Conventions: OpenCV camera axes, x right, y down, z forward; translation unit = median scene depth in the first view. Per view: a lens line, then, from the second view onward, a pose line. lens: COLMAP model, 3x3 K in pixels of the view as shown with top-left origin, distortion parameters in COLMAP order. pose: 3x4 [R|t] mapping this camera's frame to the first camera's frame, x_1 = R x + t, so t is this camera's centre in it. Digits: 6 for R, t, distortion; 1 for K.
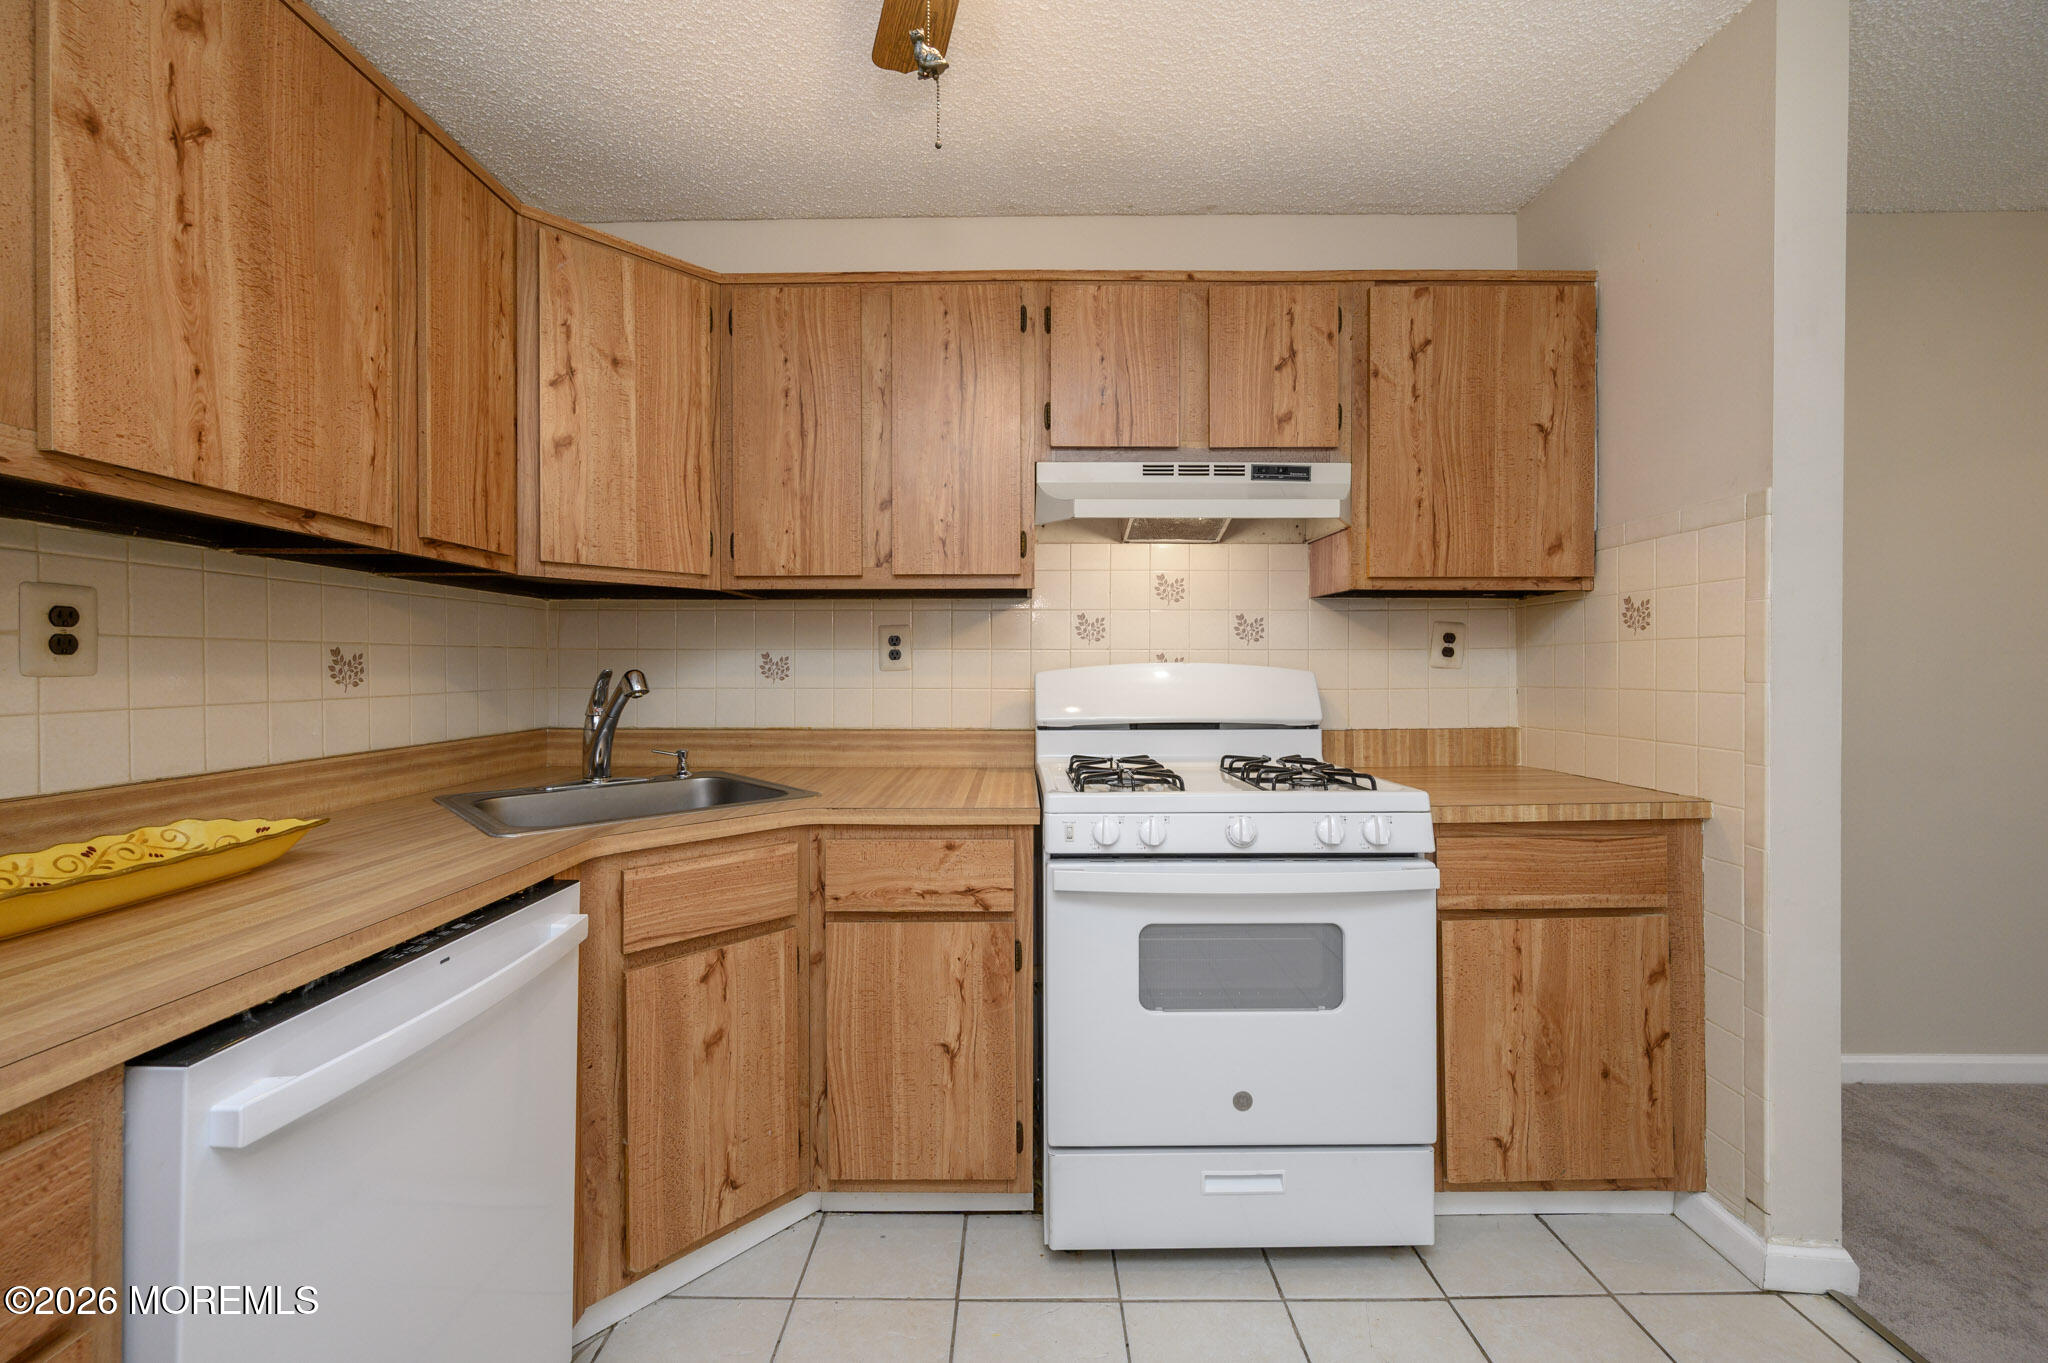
lens RADIAL K [[808.9, 0, 1018.0], [0, 808.9, 675.3], [0, 0, 1]] dist [0.001059, 0.000389]
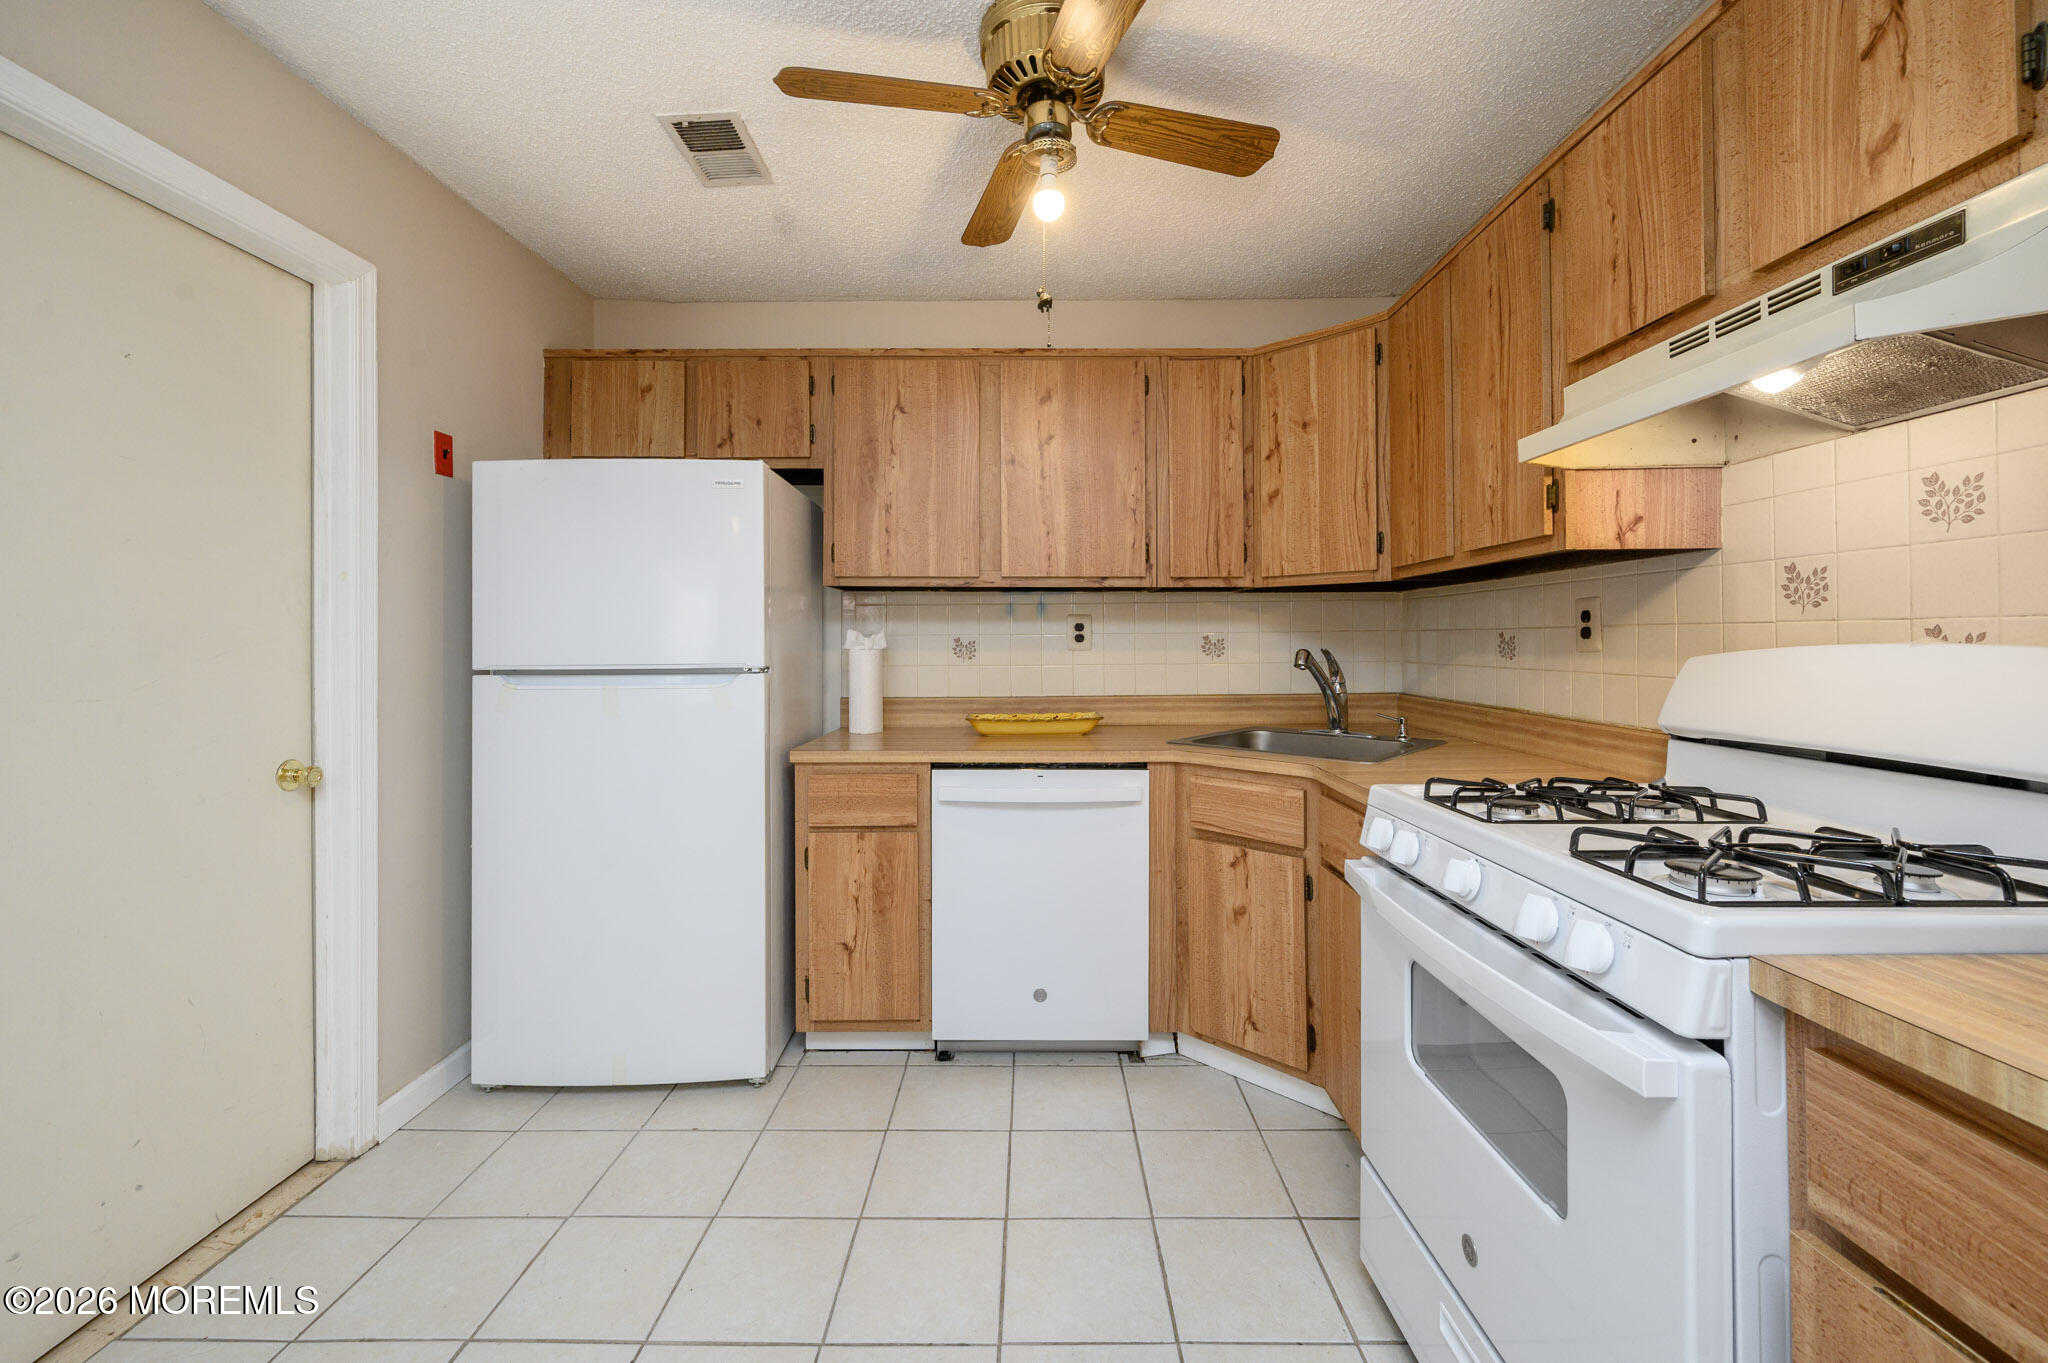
lens RADIAL K [[808.9, 0, 1027.0], [0, 808.9, 641.3], [0, 0, 1]] dist [0.001059, 0.000389]
pose [[0.007771, 0.000951, -0.999969, 0.807078], [-0.003212, 0.999994, 0.000926, -0.017921], [0.999965, 0.003205, 0.007774, 0.477536]]
